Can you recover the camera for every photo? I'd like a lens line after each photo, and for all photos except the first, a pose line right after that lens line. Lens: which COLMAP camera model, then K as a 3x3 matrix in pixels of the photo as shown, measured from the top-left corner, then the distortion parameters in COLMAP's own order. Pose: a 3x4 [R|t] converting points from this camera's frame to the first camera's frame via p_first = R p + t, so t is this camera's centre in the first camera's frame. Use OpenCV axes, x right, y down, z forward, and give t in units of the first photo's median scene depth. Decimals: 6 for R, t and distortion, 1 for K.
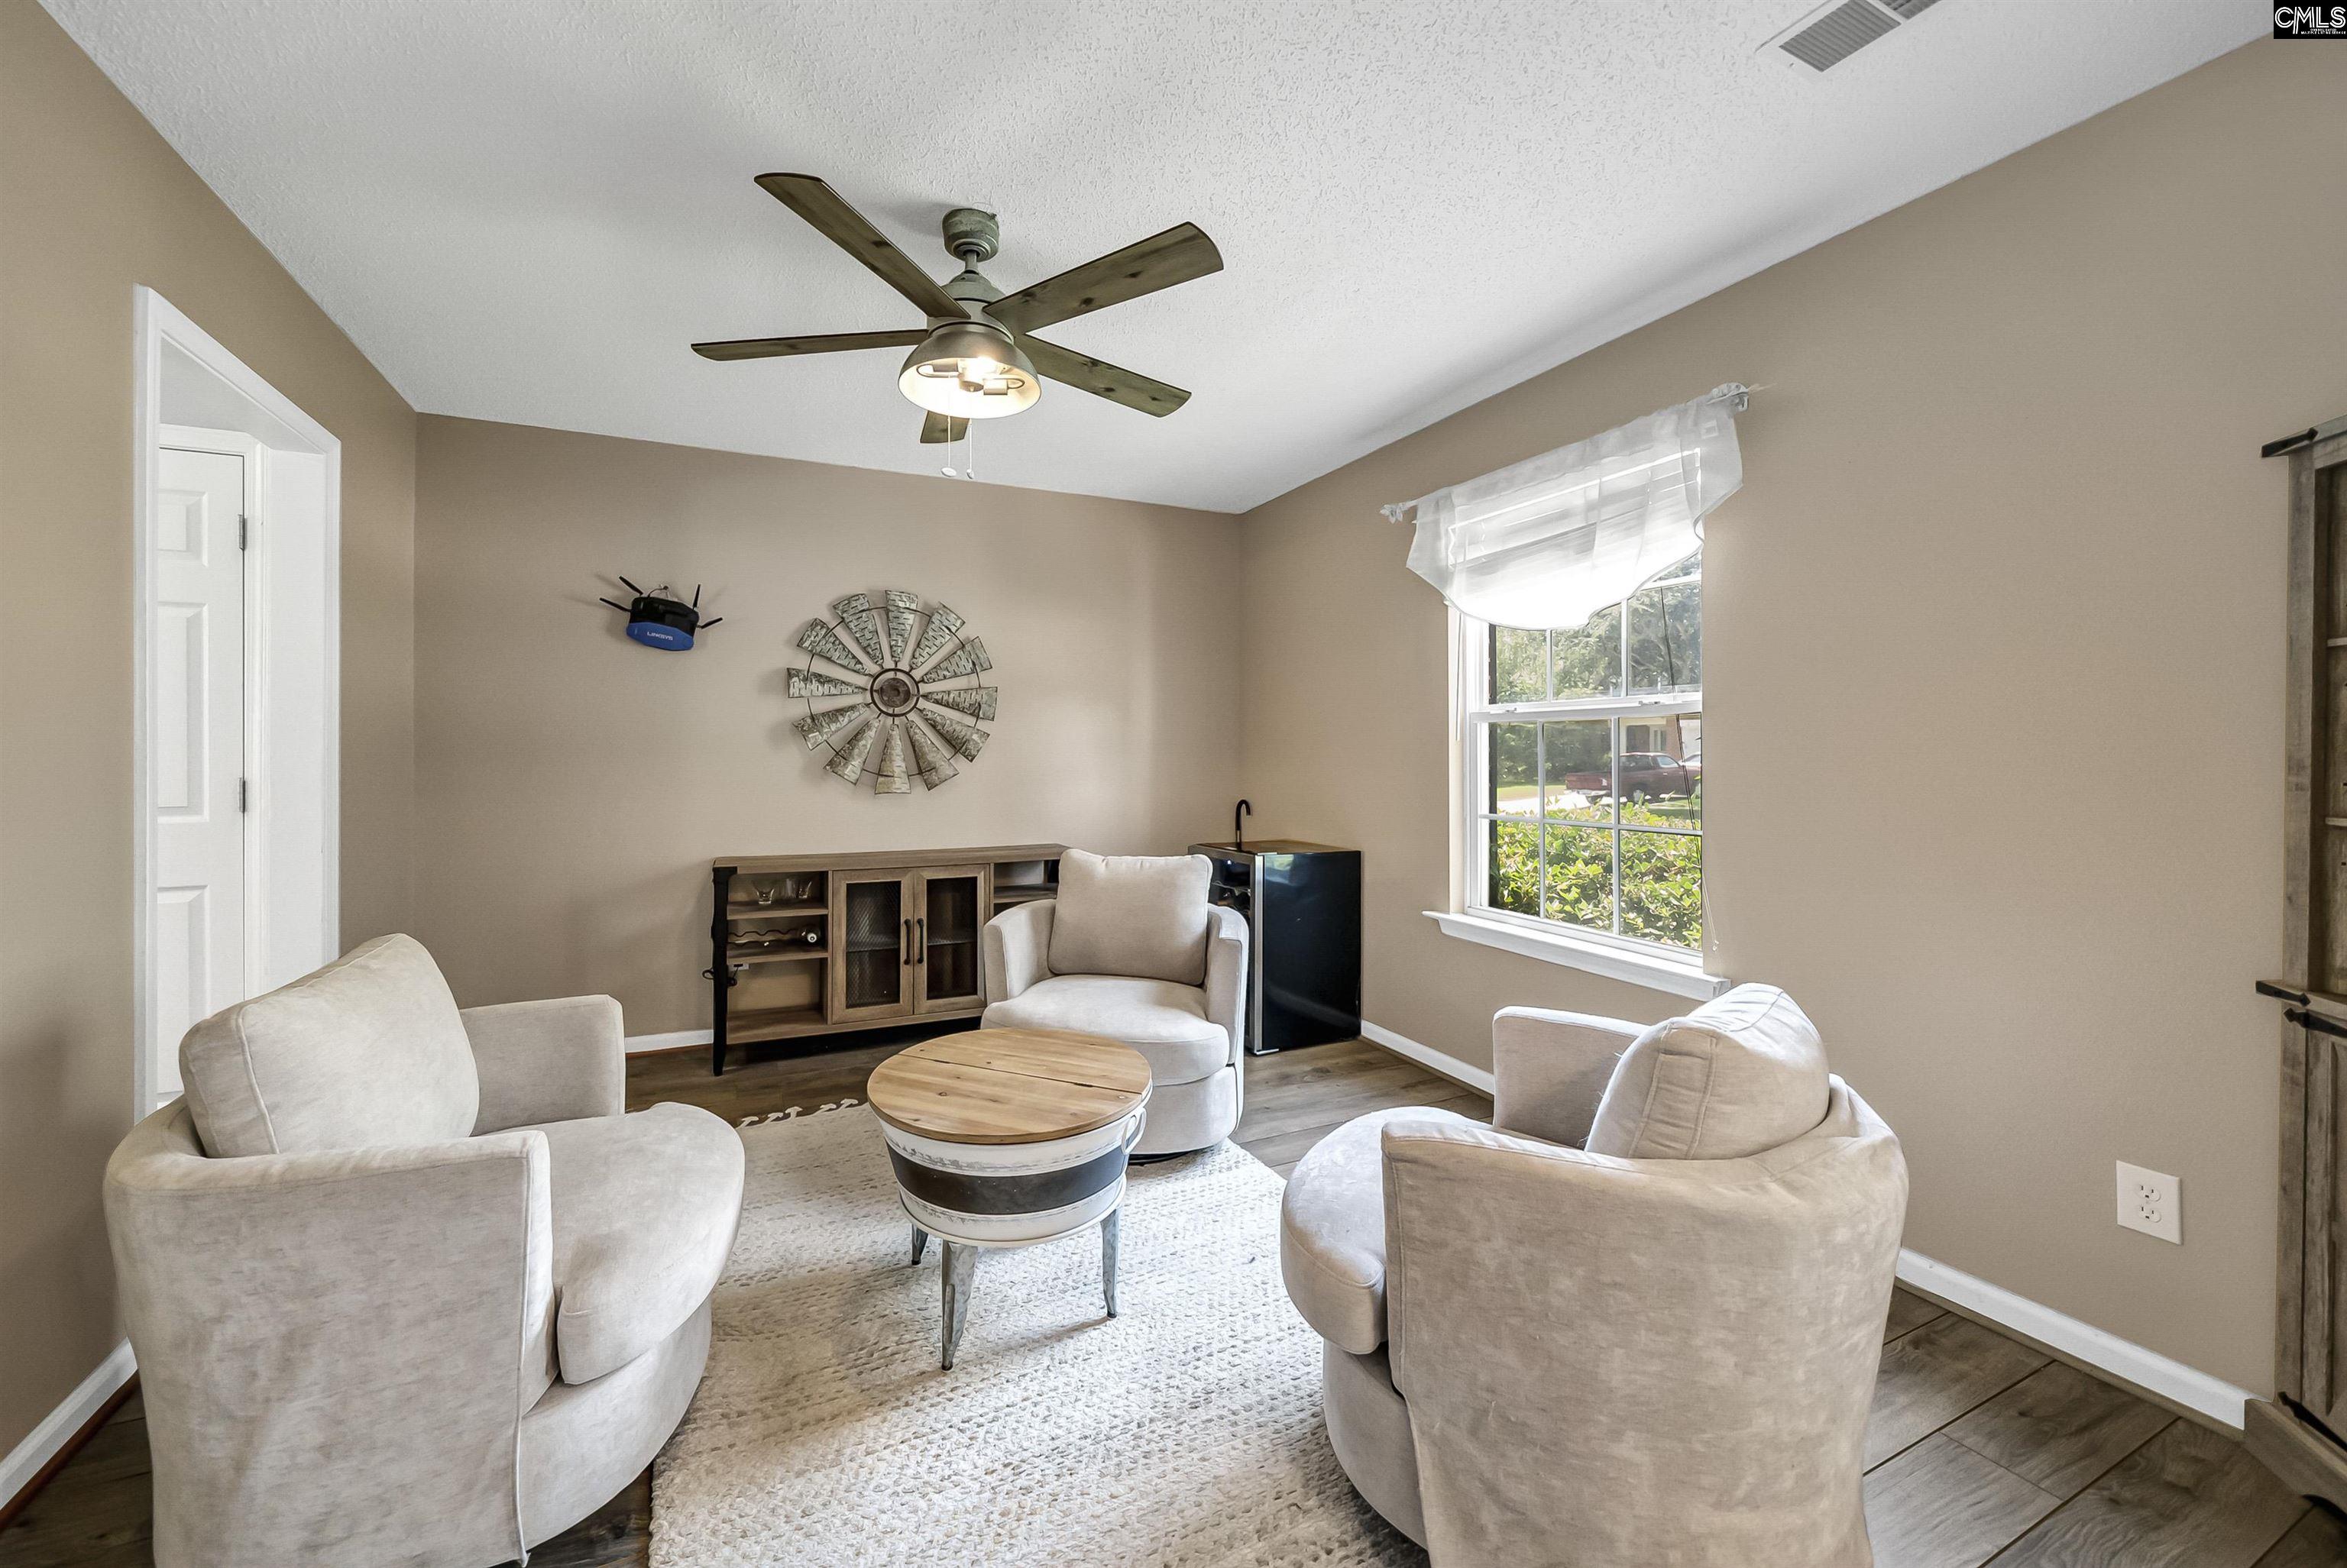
lens RADIAL K [[892.4, 0, 1165.2], [0, 892.4, 753.9], [0, 0, 1]] dist [-0.003985, -0.000559]
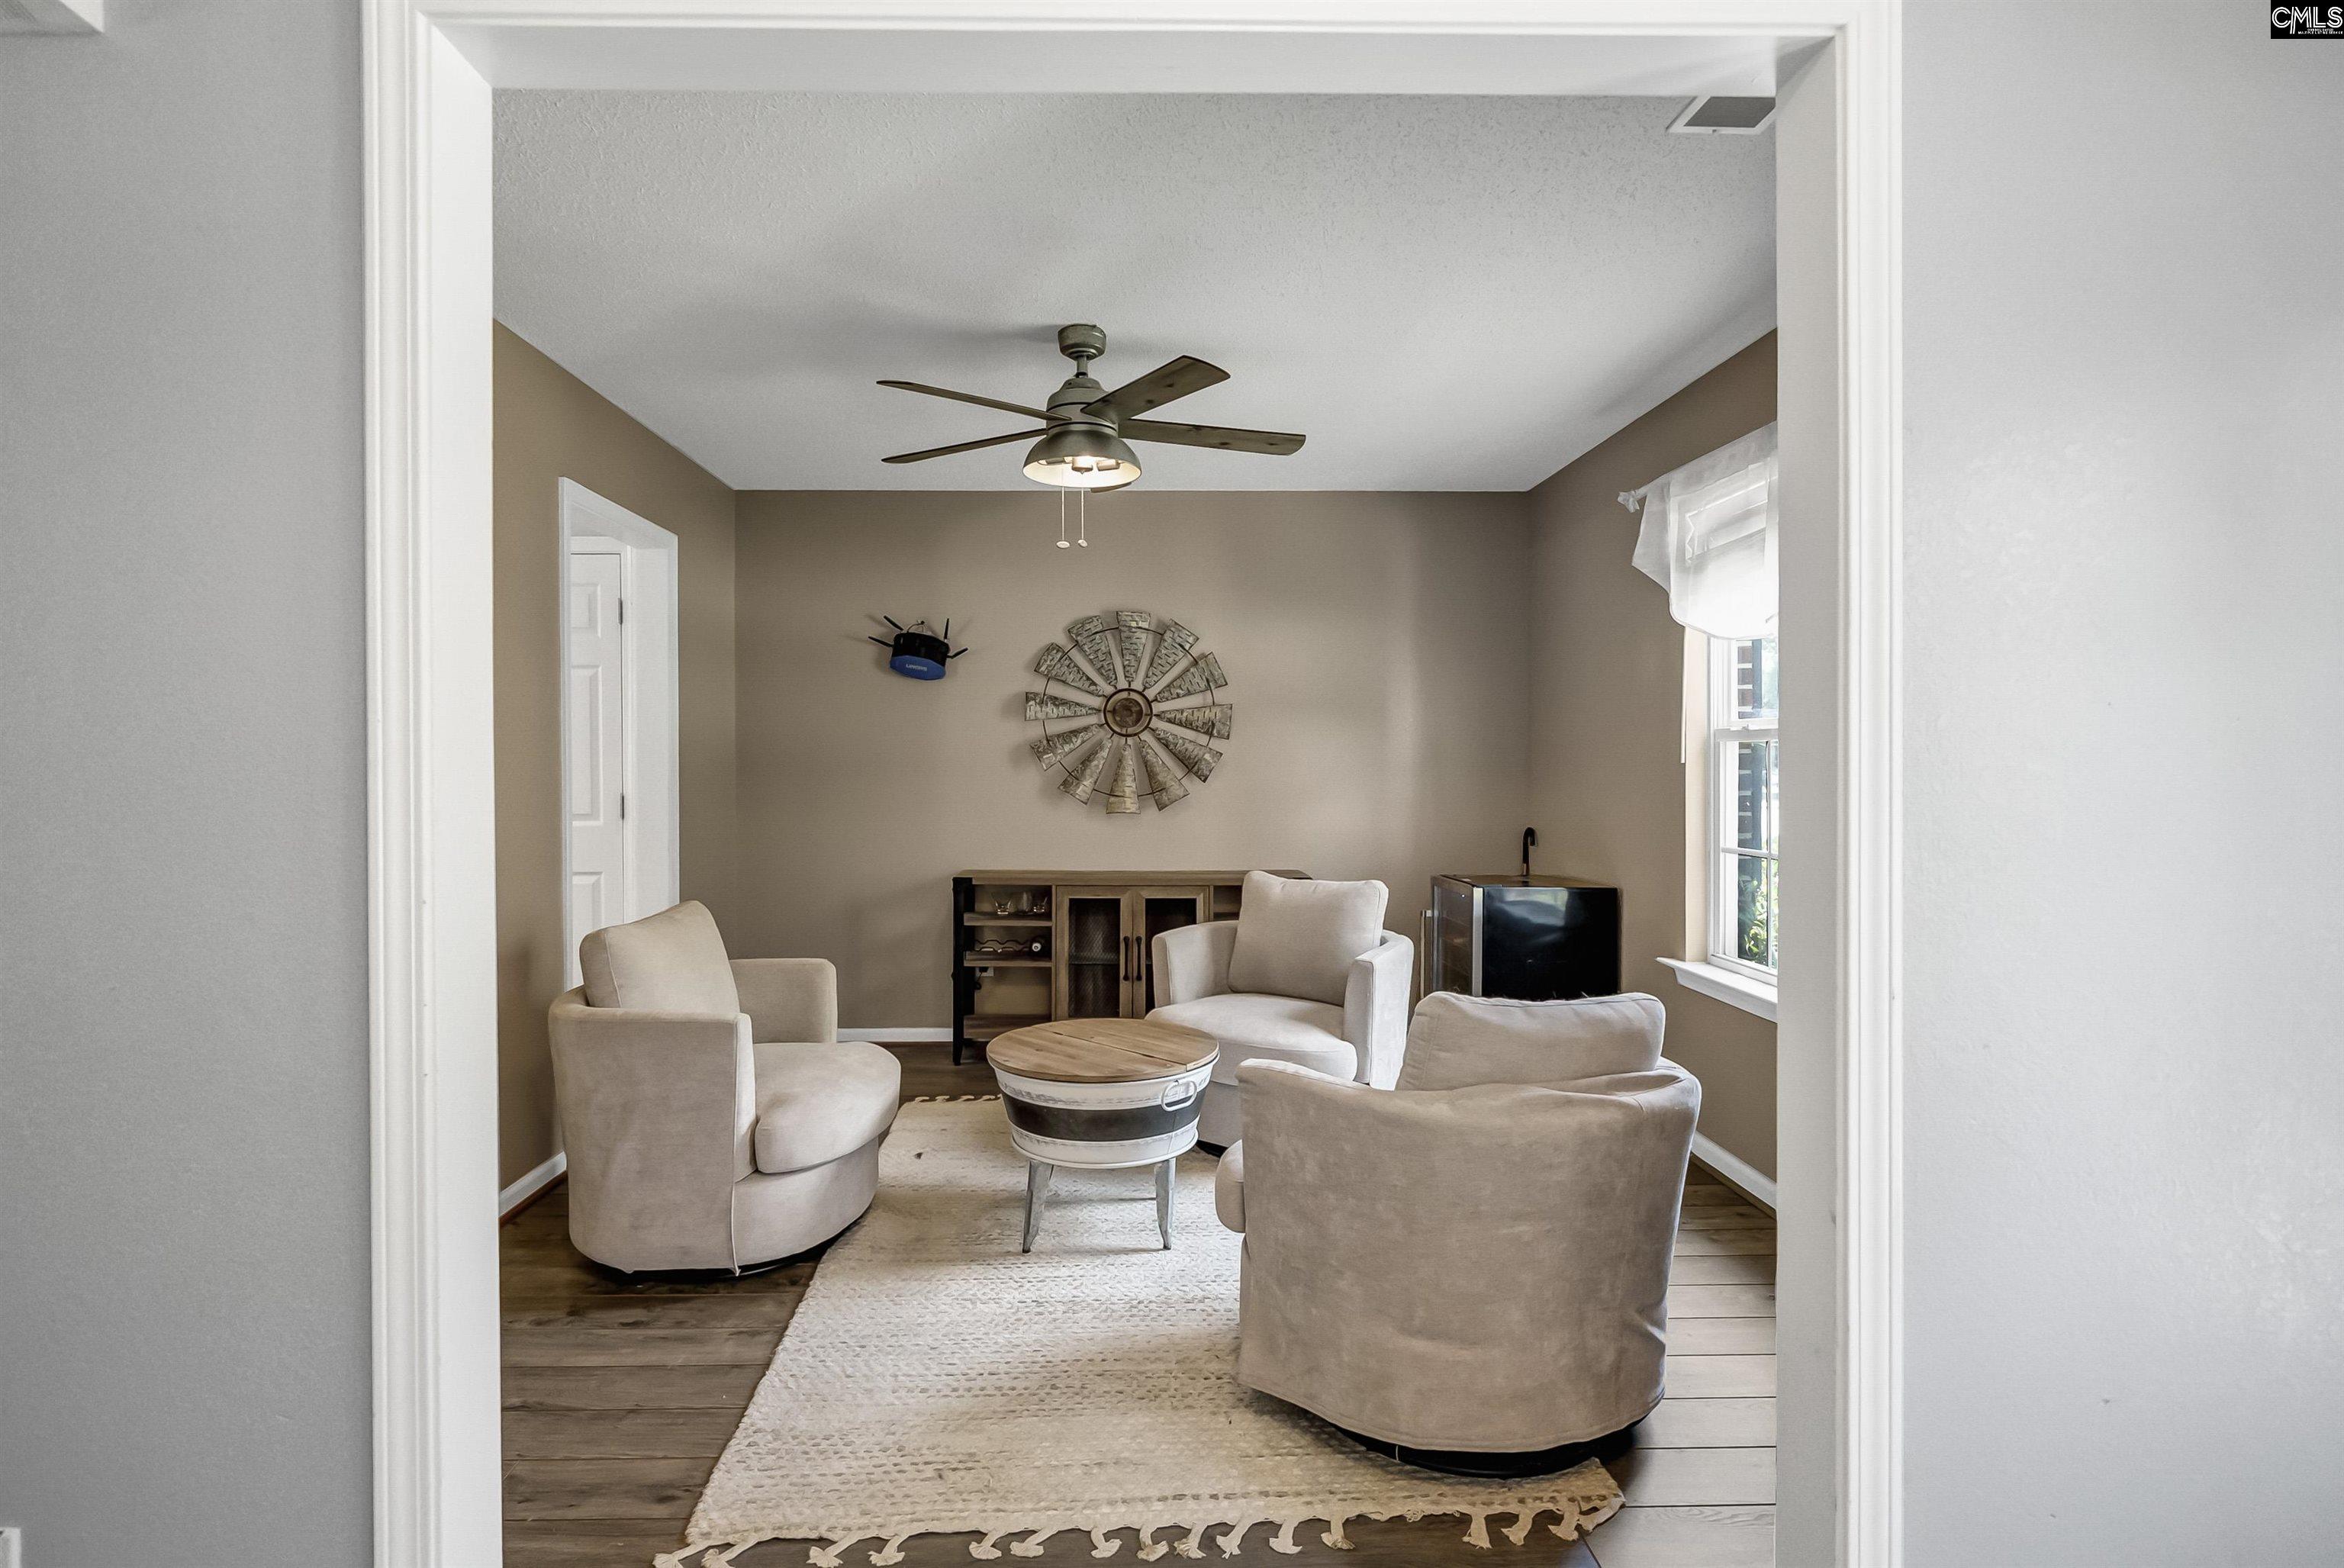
lens RADIAL K [[1144.4, 0, 1172.0], [0, 1144.4, 784.0], [0, 0, 1]] dist [0.000661, 0.000277]
pose [[0.931169, 0.006095, -0.364538, 0.248964], [-0.000651, 0.999886, 0.015057, -0.009390], [0.364588, -0.013783, 0.931067, -0.209931]]
